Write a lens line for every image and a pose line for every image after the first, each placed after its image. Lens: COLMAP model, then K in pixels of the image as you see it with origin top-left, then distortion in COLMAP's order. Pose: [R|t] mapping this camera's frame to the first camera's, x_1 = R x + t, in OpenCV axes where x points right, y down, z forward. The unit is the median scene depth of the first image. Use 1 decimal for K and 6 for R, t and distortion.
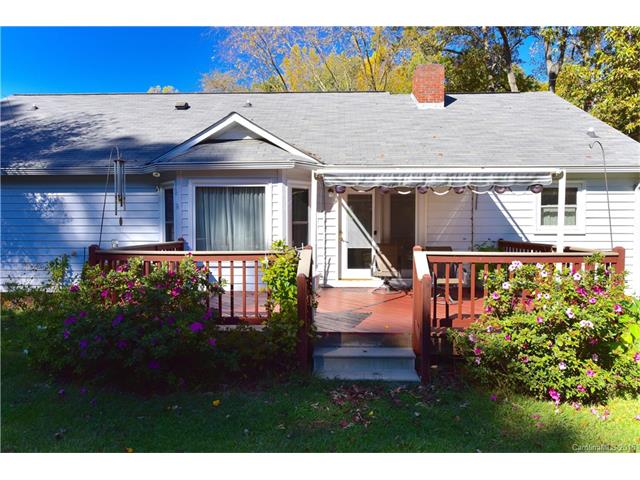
lens RADIAL K [[423.4, 0, 320.0], [0, 423.4, 240.0], [0, 0, 1]] dist [-0.008024, -0.000093]
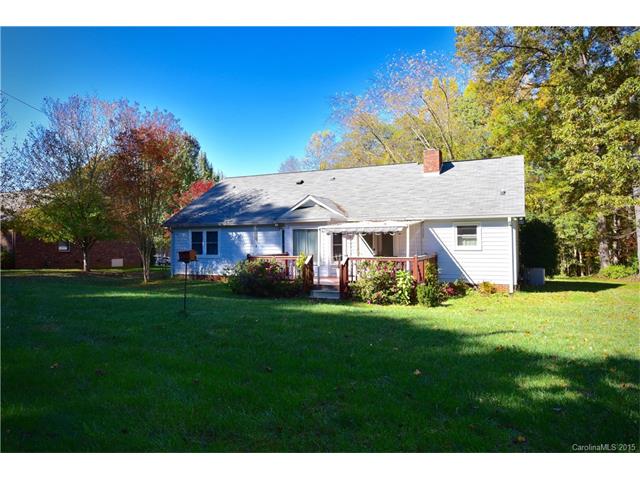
lens RADIAL K [[440.2, 0, 320.0], [0, 440.2, 240.0], [0, 0, 1]] dist [0.001636, 0.000150]
pose [[0.918643, -0.008881, -0.394988, 0.730639], [-0.005672, 0.999348, -0.035661, 0.013960], [0.395047, 0.035001, 0.917994, -1.043290]]
